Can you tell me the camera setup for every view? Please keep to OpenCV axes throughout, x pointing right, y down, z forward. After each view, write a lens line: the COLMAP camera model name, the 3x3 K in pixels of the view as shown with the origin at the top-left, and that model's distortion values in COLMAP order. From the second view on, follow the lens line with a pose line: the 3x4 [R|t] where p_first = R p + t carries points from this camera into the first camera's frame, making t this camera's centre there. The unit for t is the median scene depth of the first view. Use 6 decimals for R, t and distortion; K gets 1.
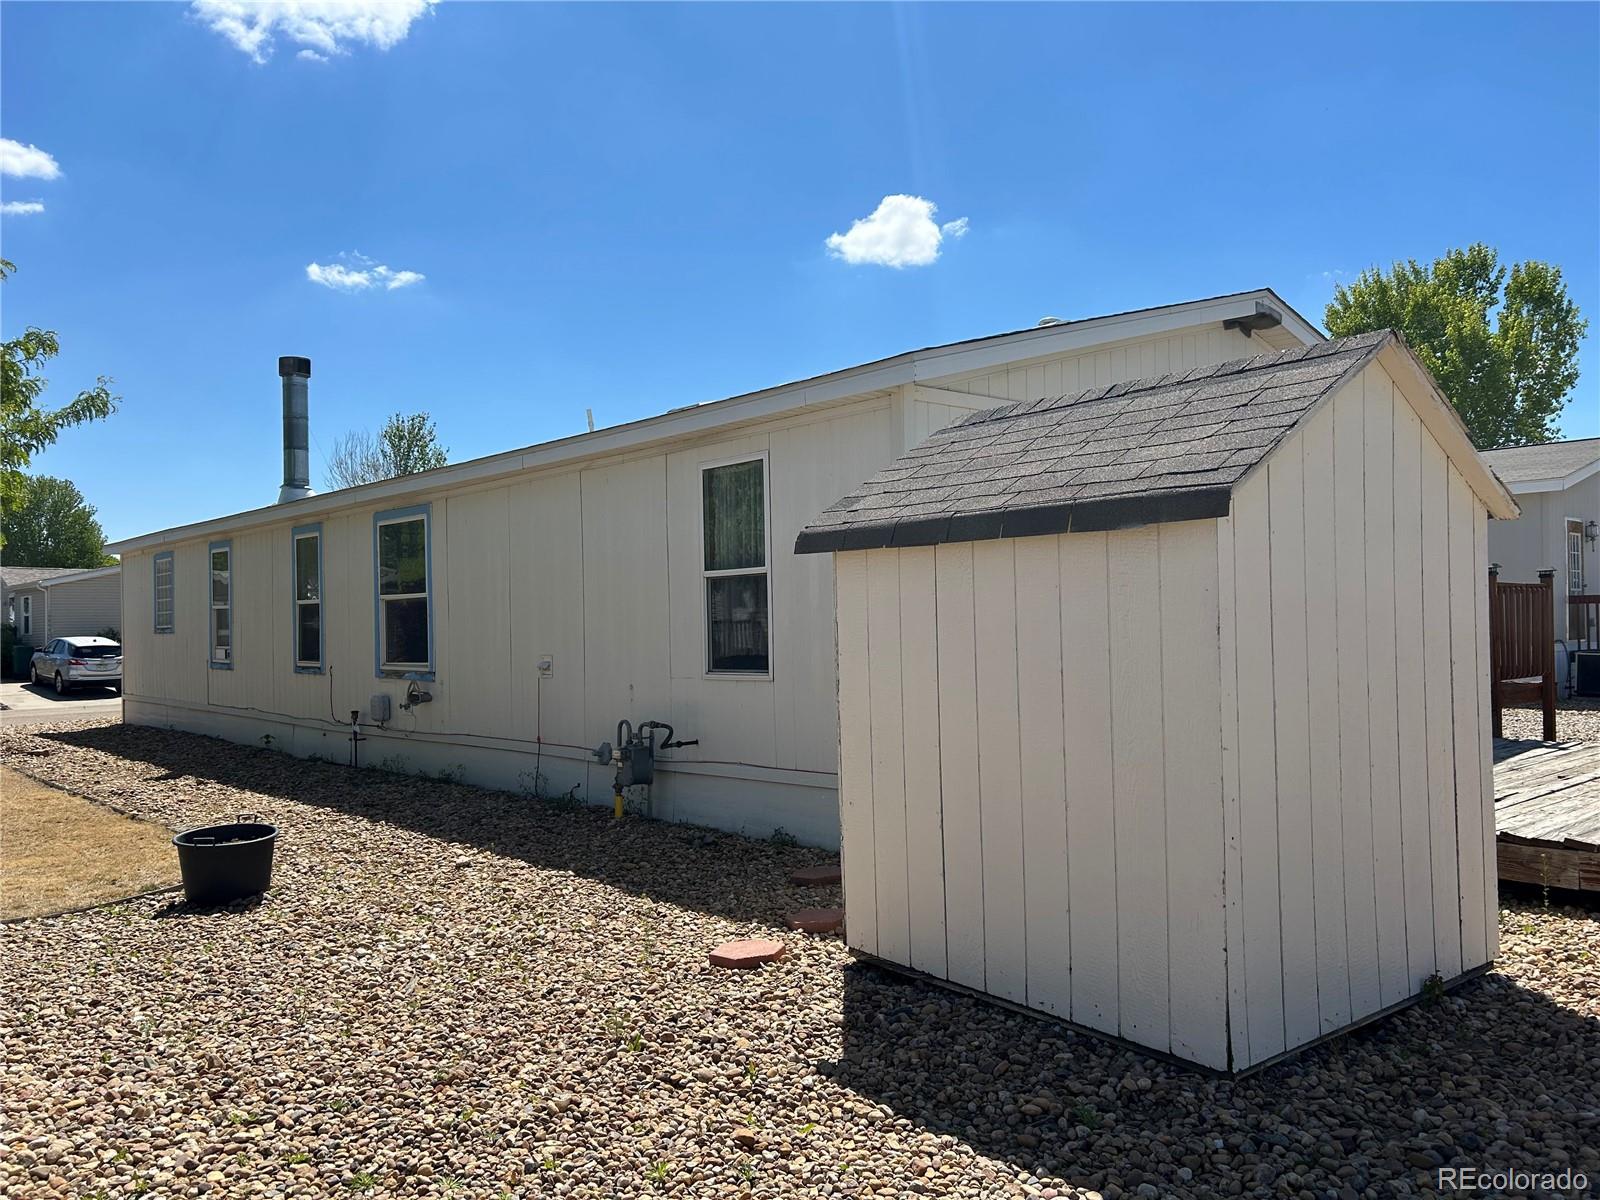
lens RADIAL K [[1207.0, 0, 800.0], [0, 1207.0, 600.0], [0, 0, 1]] dist [0.065340, -0.006448]
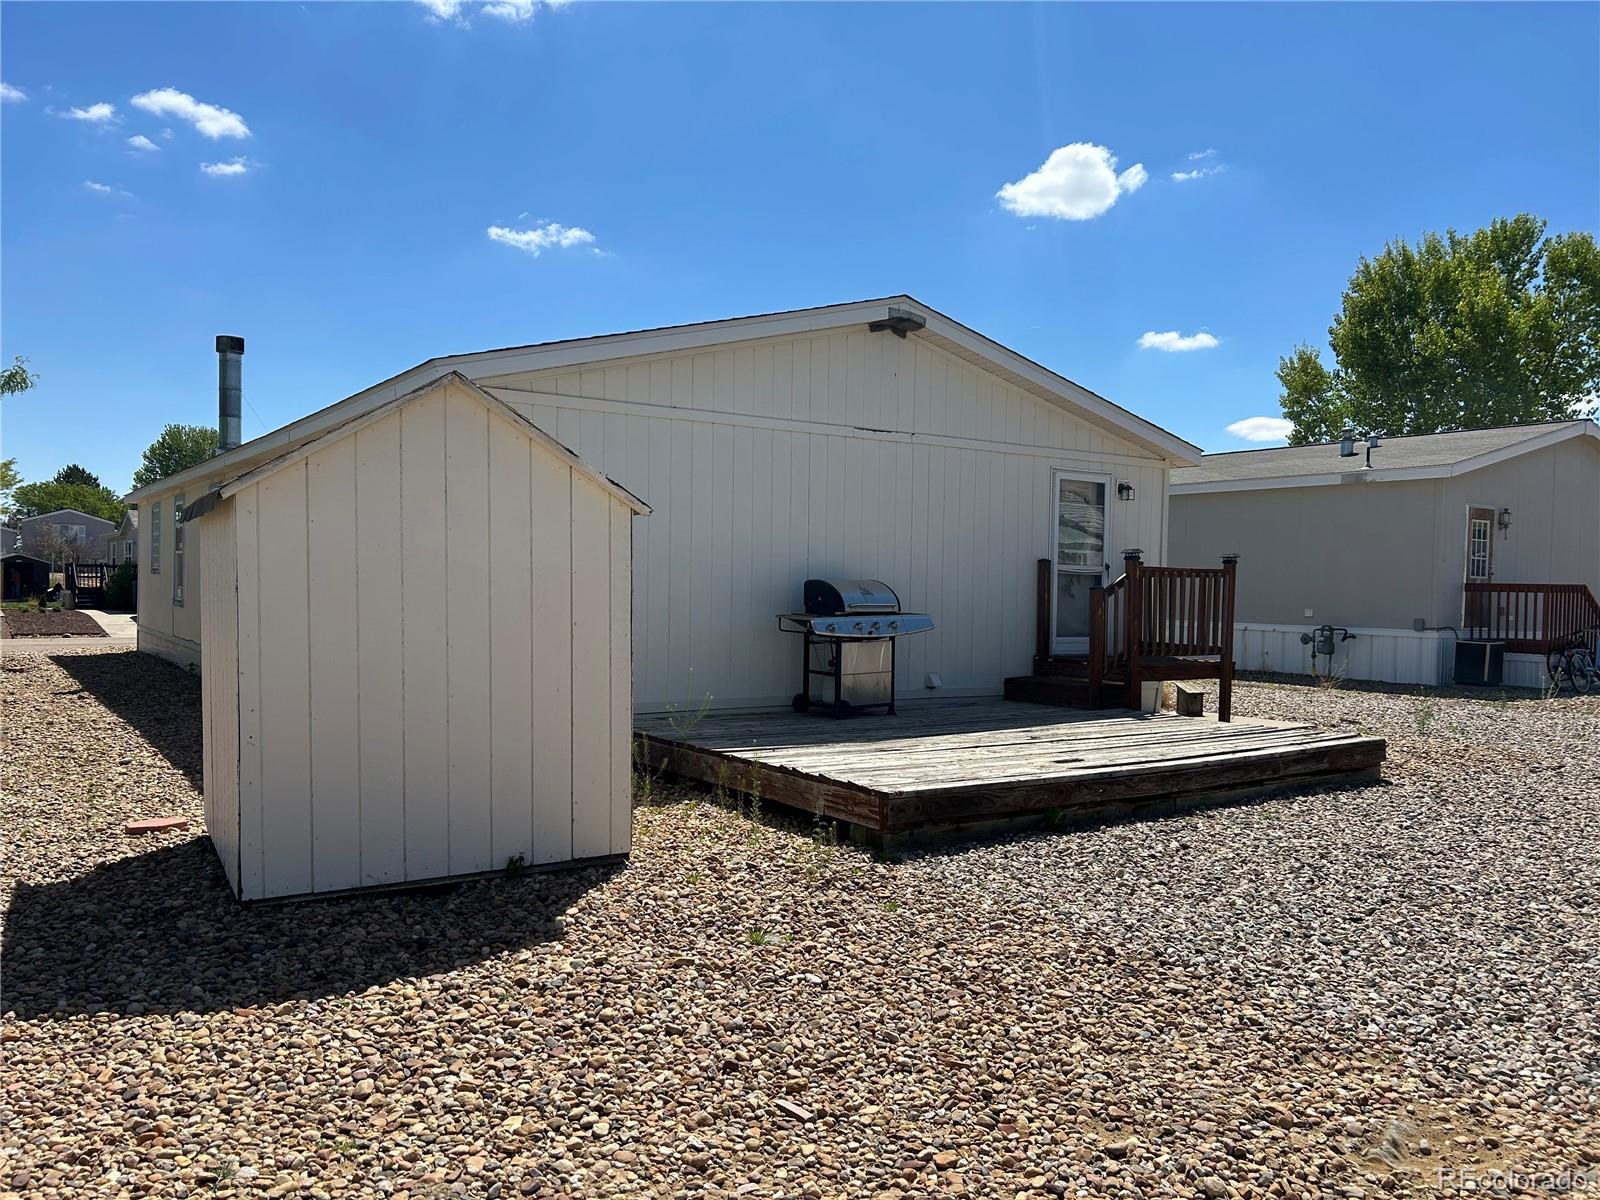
lens RADIAL K [[1228.6, 0, 800.0], [0, 1228.6, 600.0], [0, 0, 1]] dist [0.025084, -0.004564]
pose [[0.990089, 0.036001, -0.135752, 0.140855], [-0.031681, 0.998925, 0.033849, -0.004148], [0.136825, -0.029213, 0.990164, -0.039601]]
